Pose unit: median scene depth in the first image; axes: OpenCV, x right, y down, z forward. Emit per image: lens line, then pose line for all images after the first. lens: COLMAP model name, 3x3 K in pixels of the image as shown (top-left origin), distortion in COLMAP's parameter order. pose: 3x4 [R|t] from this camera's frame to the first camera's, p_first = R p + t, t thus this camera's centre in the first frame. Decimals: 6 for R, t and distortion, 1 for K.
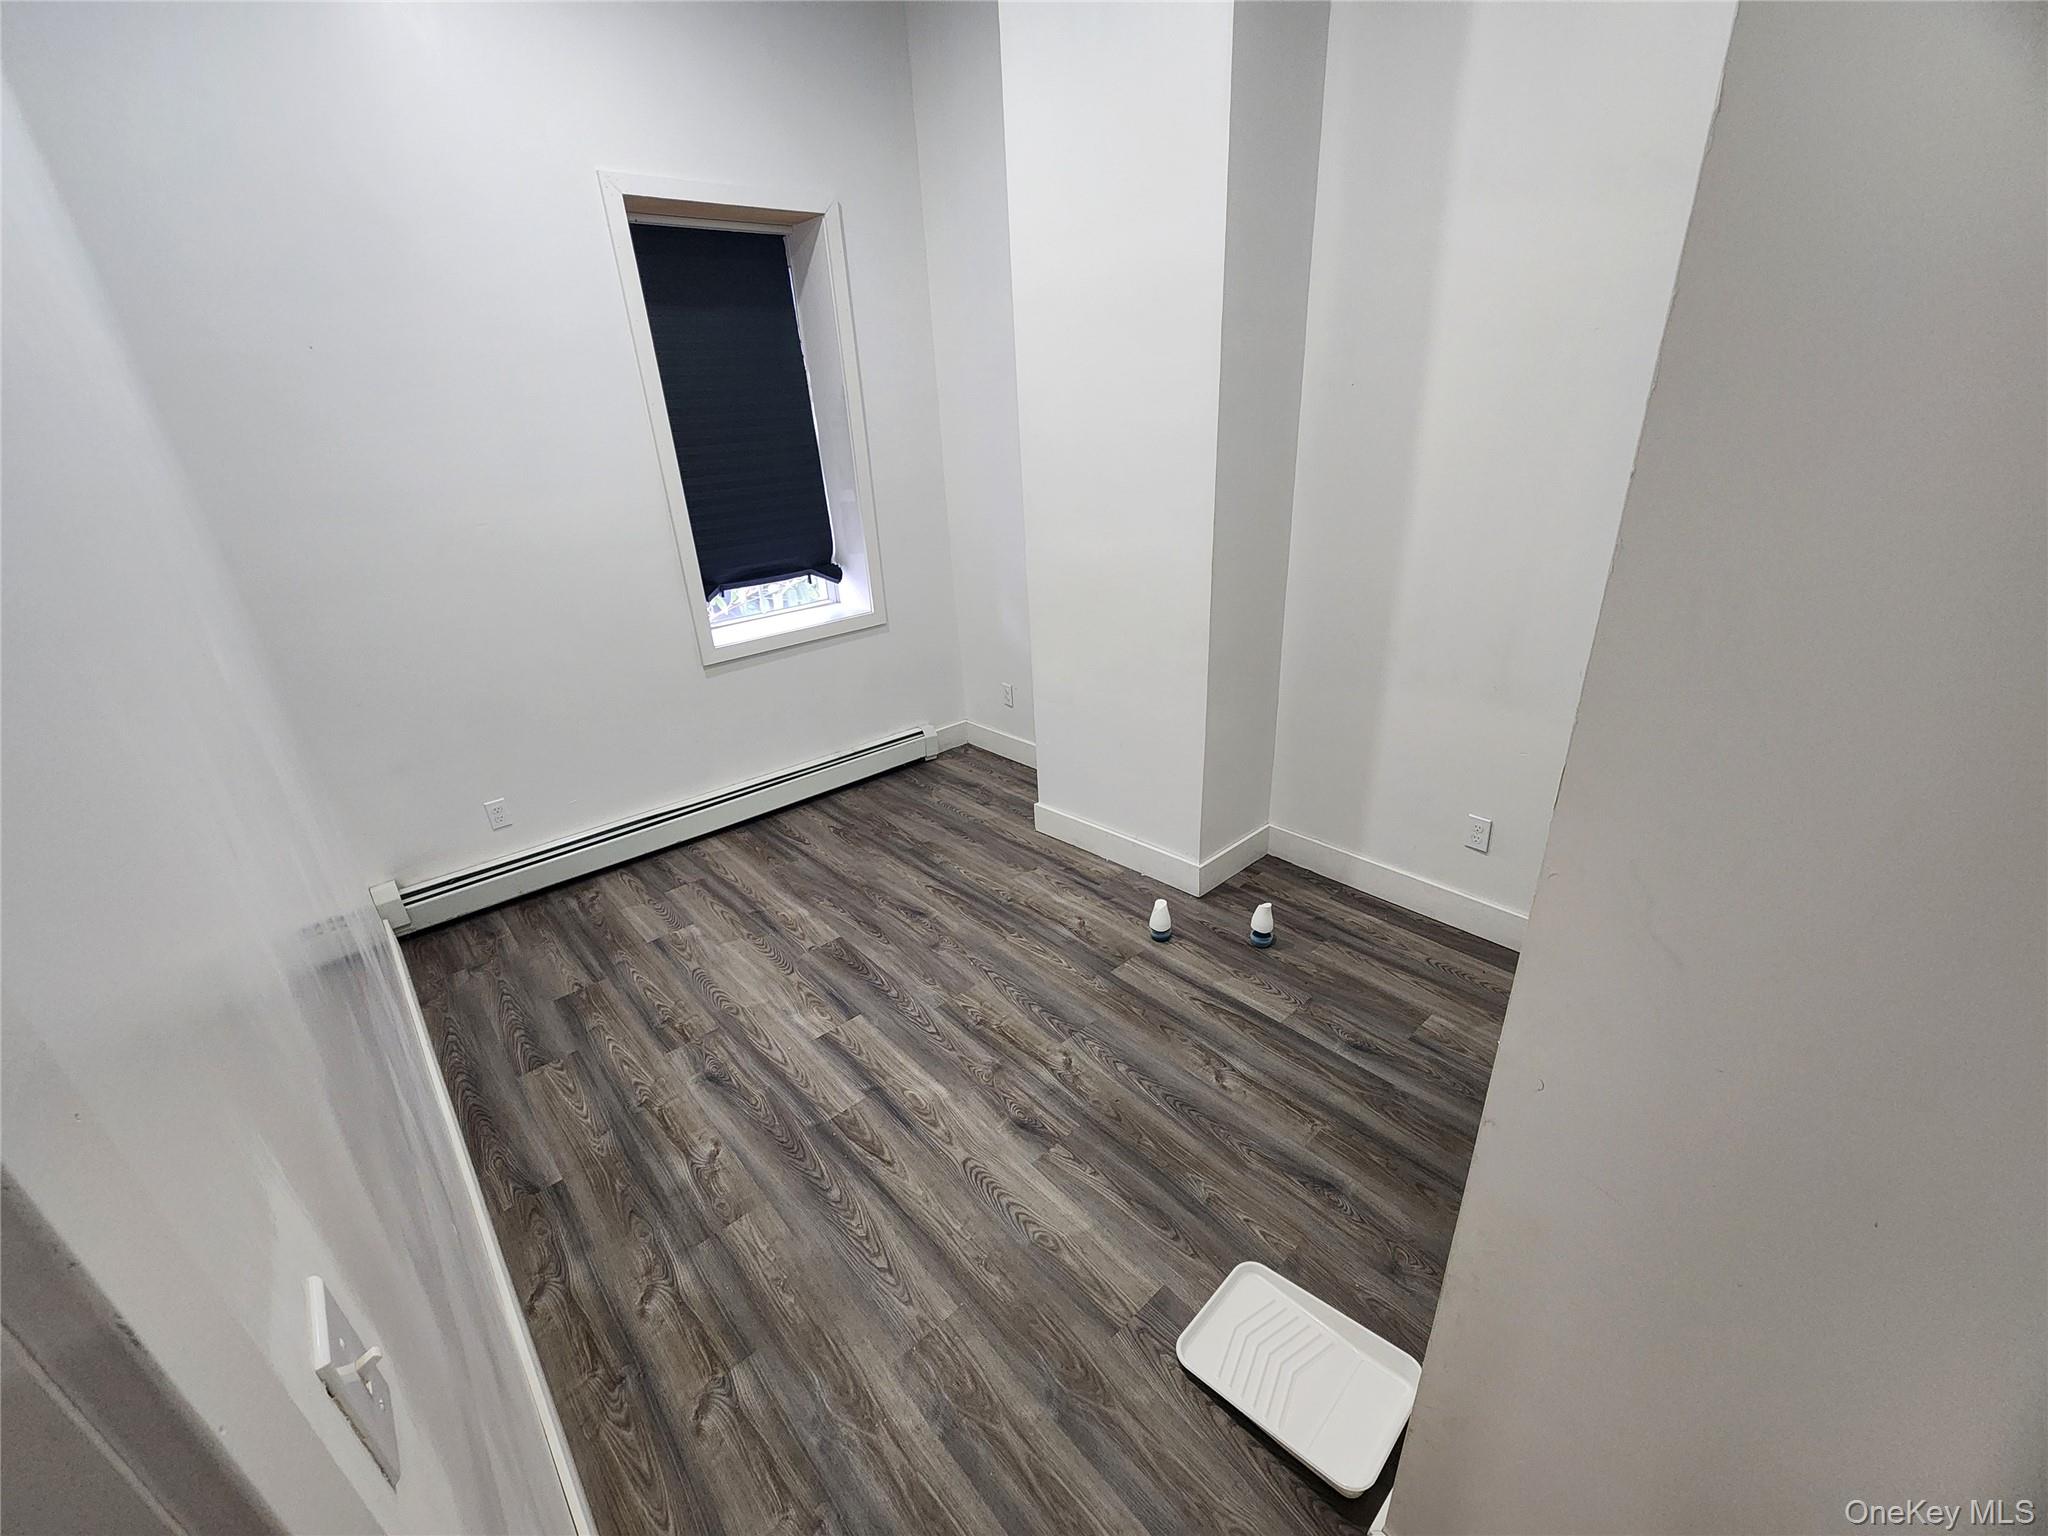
lens RADIAL K [[843.2, 0, 1030.8], [0, 843.2, 777.1], [0, 0, 1]] dist [-0.000146, 0.000062]
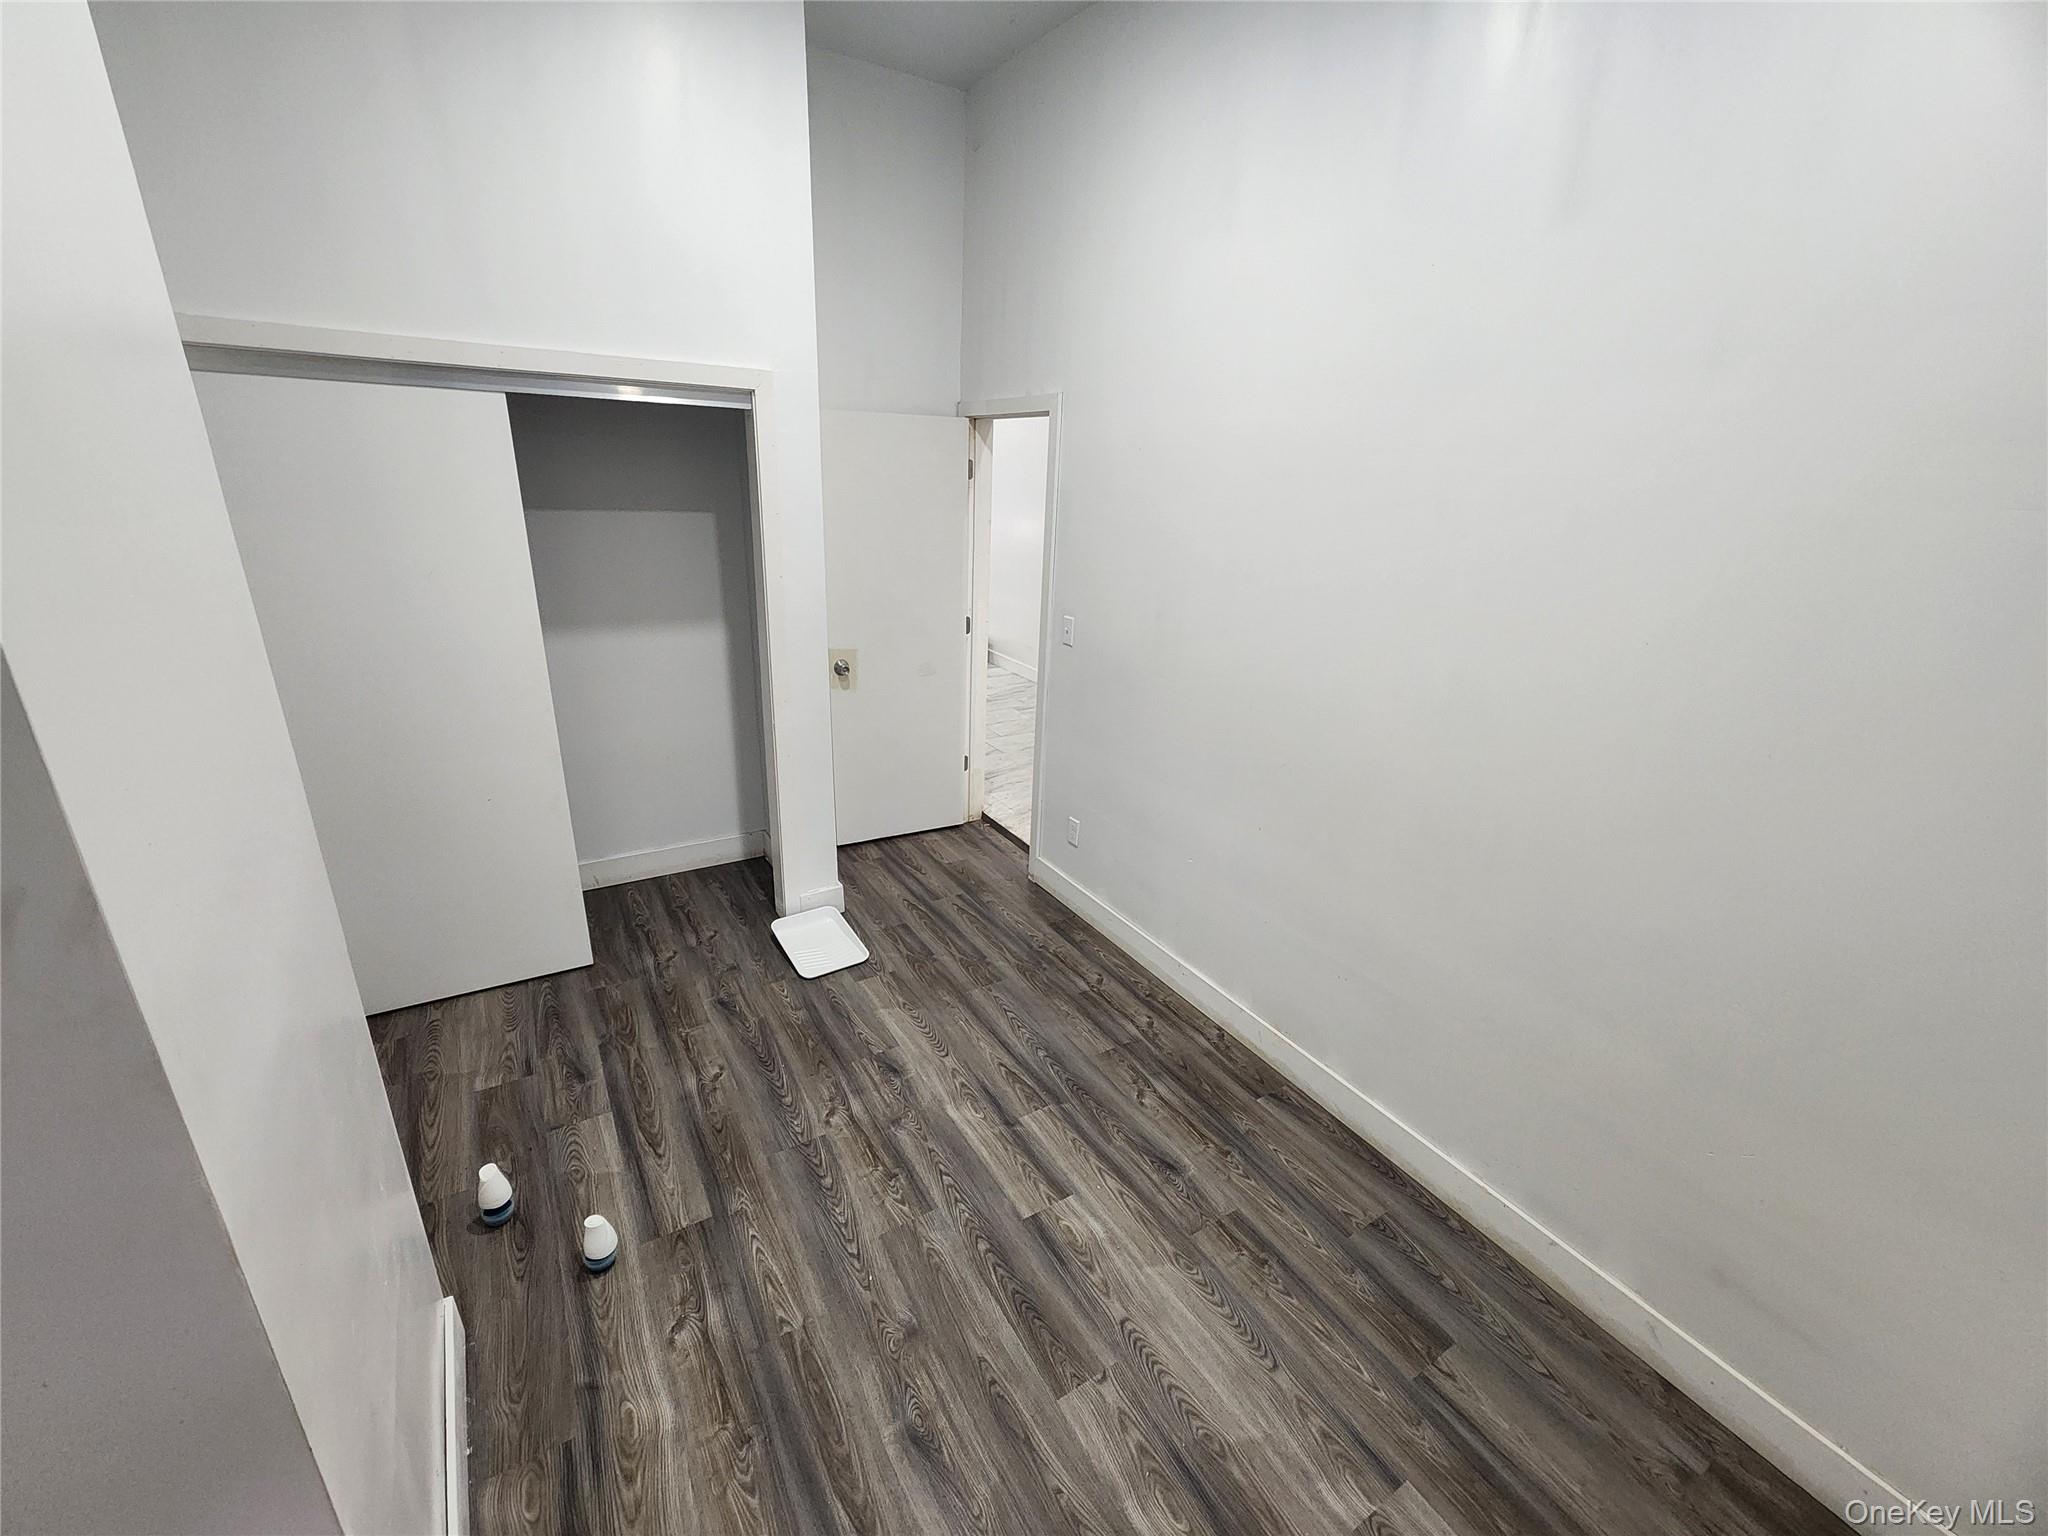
lens RADIAL K [[843.2, 0, 1028.7], [0, 843.2, 768.9], [0, 0, 1]] dist [-0.000146, 0.000062]
pose [[-0.984481, -0.046147, 0.169313, -0.352523], [0.084148, 0.722520, 0.686210, -0.666891], [-0.153999, 0.689808, -0.707424, 1.377634]]
